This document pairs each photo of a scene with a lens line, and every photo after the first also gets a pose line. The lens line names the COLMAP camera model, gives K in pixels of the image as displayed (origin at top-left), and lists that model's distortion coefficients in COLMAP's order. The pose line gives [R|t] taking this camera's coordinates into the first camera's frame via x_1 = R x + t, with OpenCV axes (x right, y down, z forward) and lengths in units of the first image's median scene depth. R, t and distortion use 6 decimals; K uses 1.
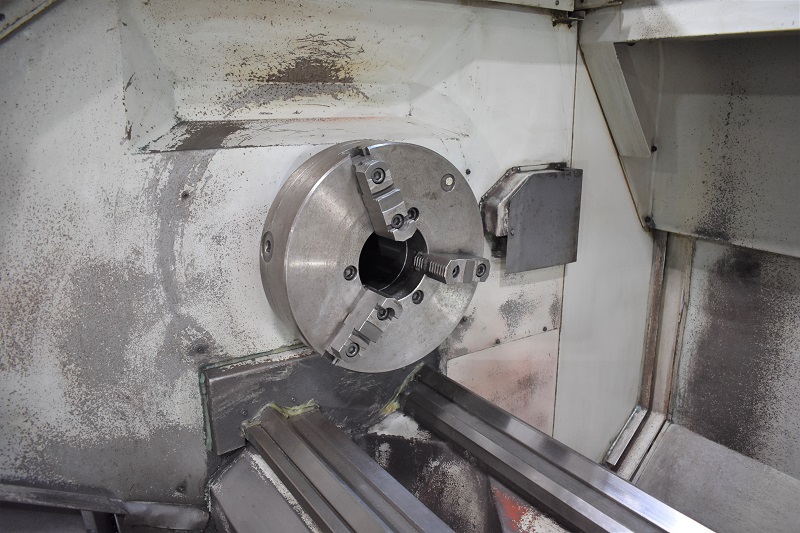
lens RADIAL K [[634.5, 0, 401.9], [0, 634.5, 272.4], [0, 0, 1]] dist [-0.095349, 0.012127]
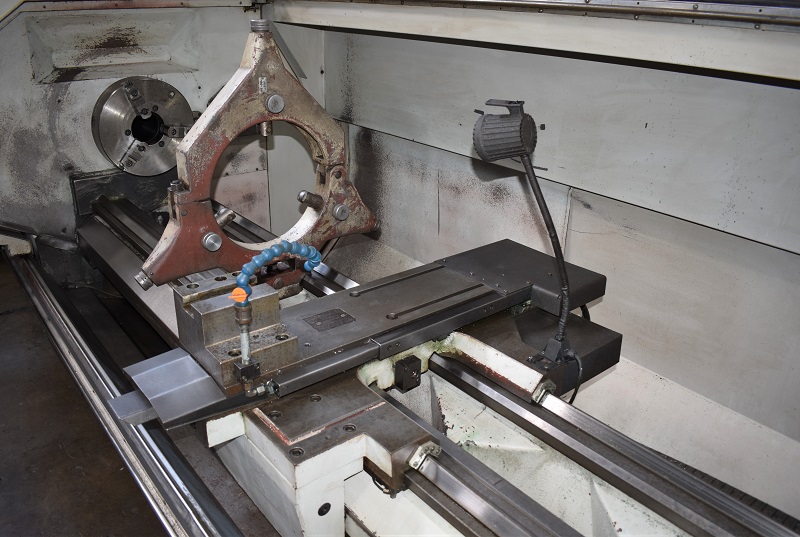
lens RADIAL K [[634.5, 0, 372.4], [0, 634.5, 260.6], [0, 0, 1]] dist [-0.095349, 0.012127]
pose [[0.995719, -0.014222, 0.091329, 0.572277], [0.001408, 0.990311, 0.138863, 0.142625], [-0.092419, -0.138140, 0.986091, -1.390866]]
